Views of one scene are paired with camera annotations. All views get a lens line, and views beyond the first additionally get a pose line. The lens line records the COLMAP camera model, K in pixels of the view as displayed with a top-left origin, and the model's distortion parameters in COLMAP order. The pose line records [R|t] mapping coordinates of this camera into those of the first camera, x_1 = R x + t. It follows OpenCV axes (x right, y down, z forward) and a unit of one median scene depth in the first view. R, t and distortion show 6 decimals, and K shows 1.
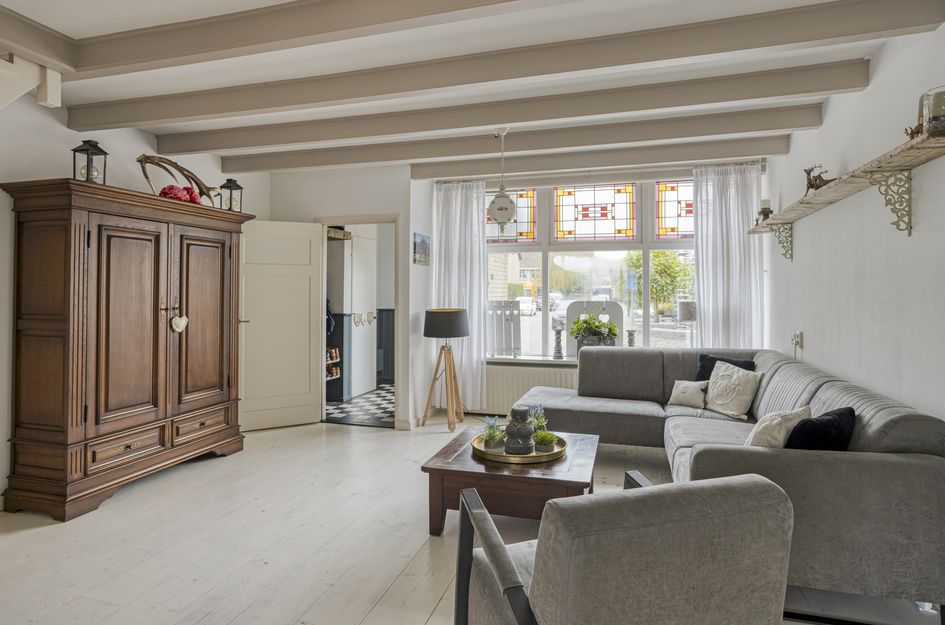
lens RADIAL K [[532.2, 0, 462.4], [0, 532.2, 286.6], [0, 0, 1]] dist [-0.034516, 0.012911]
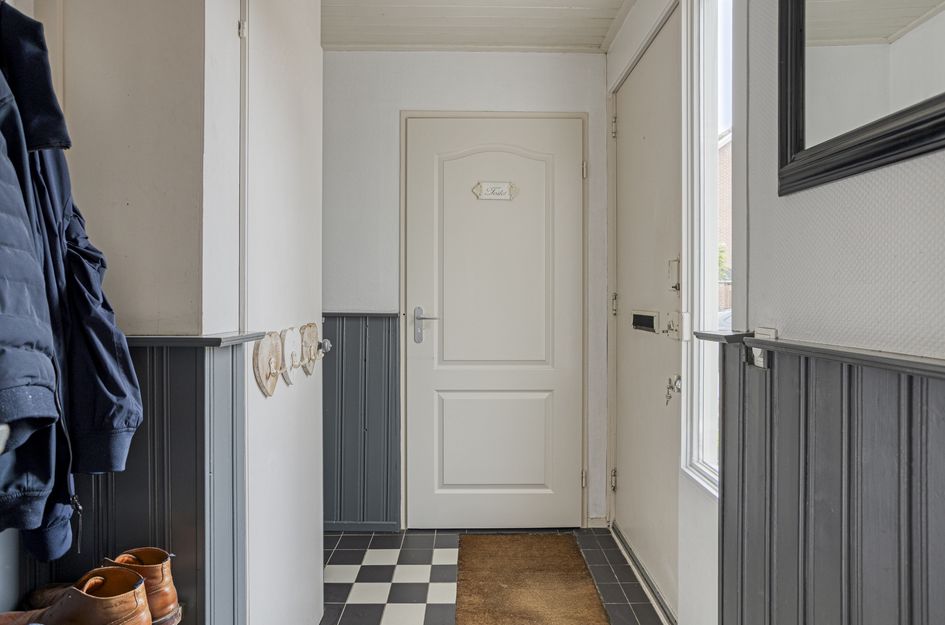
lens RADIAL K [[559.7, 0, 470.4], [0, 559.7, 305.7], [0, 0, 1]] dist [-0.017652, 0.005286]
pose [[0.953867, -0.002230, 0.300220, -0.237713], [-0.005256, 0.999695, 0.024127, 0.044170], [-0.300182, -0.024592, 0.953565, 0.981272]]
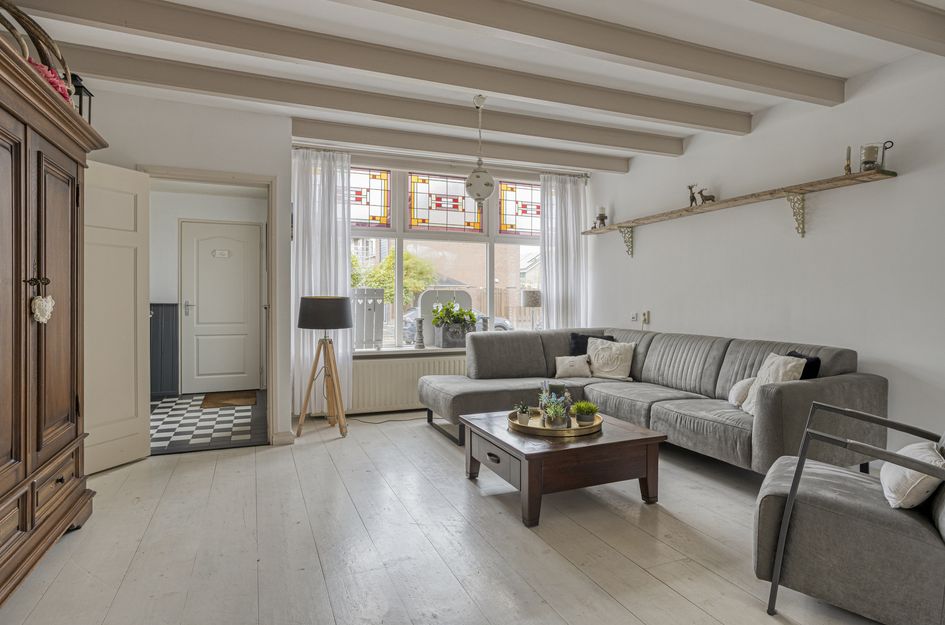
lens RADIAL K [[532.2, 0, 459.3], [0, 532.2, 301.8], [0, 0, 1]] dist [-0.034516, 0.012911]
pose [[0.770972, -0.000376, 0.636869, -0.407058], [-0.011392, 0.999832, 0.014380, 0.036539], [-0.636768, -0.018342, 0.770838, 0.208415]]
